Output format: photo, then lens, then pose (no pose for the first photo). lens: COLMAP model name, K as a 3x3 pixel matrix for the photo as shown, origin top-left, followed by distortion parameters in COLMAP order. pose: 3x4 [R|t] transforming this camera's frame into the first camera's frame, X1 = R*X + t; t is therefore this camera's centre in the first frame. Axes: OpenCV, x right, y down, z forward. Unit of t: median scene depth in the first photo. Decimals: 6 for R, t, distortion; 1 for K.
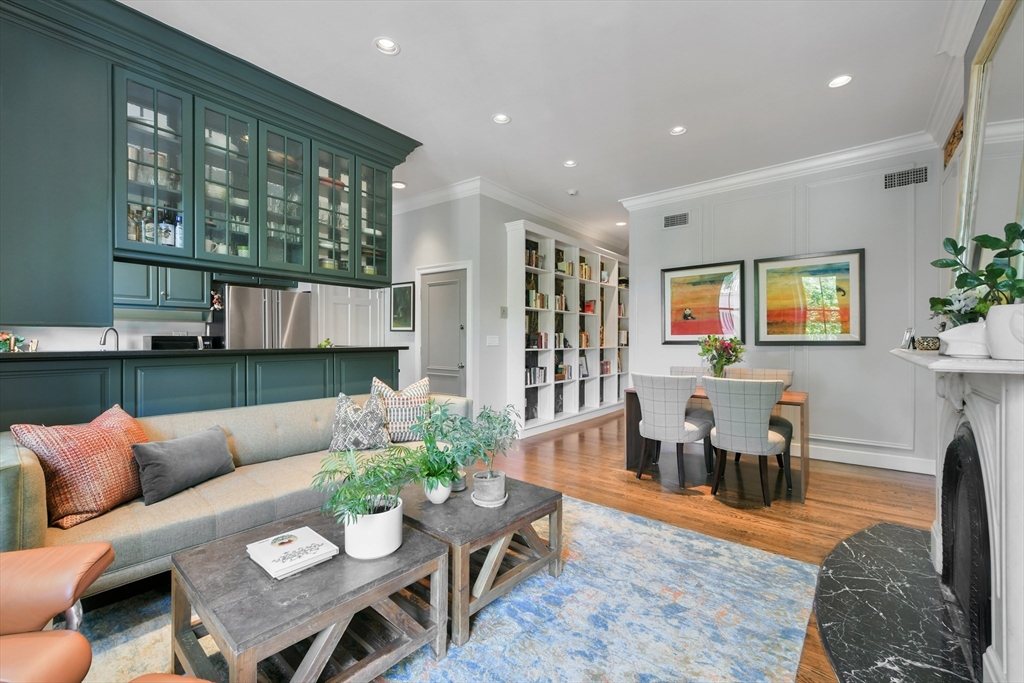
lens RADIAL K [[407.5, 0, 521.5], [0, 407.5, 340.1], [0, 0, 1]] dist [-0.000526, 0.000035]
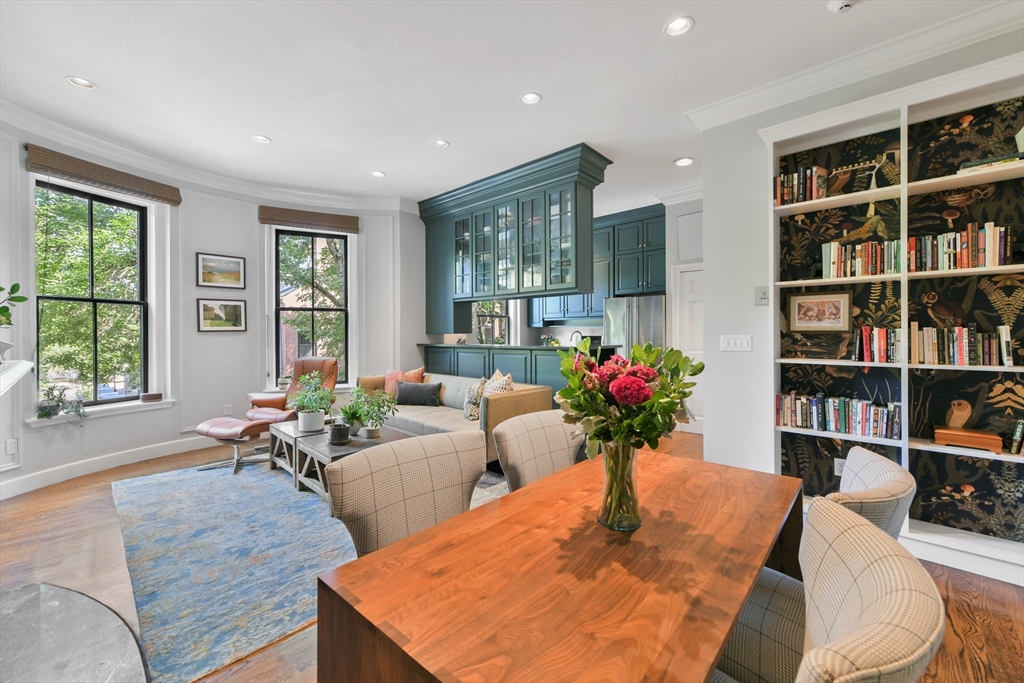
lens RADIAL K [[407.5, 0, 520.0], [0, 407.5, 335.2], [0, 0, 1]] dist [-0.000526, 0.000035]
pose [[-0.044399, -0.001517, -0.999013, 0.772789], [0.003187, 0.999994, -0.001660, -0.013740], [0.999009, -0.003258, -0.044394, 0.917547]]
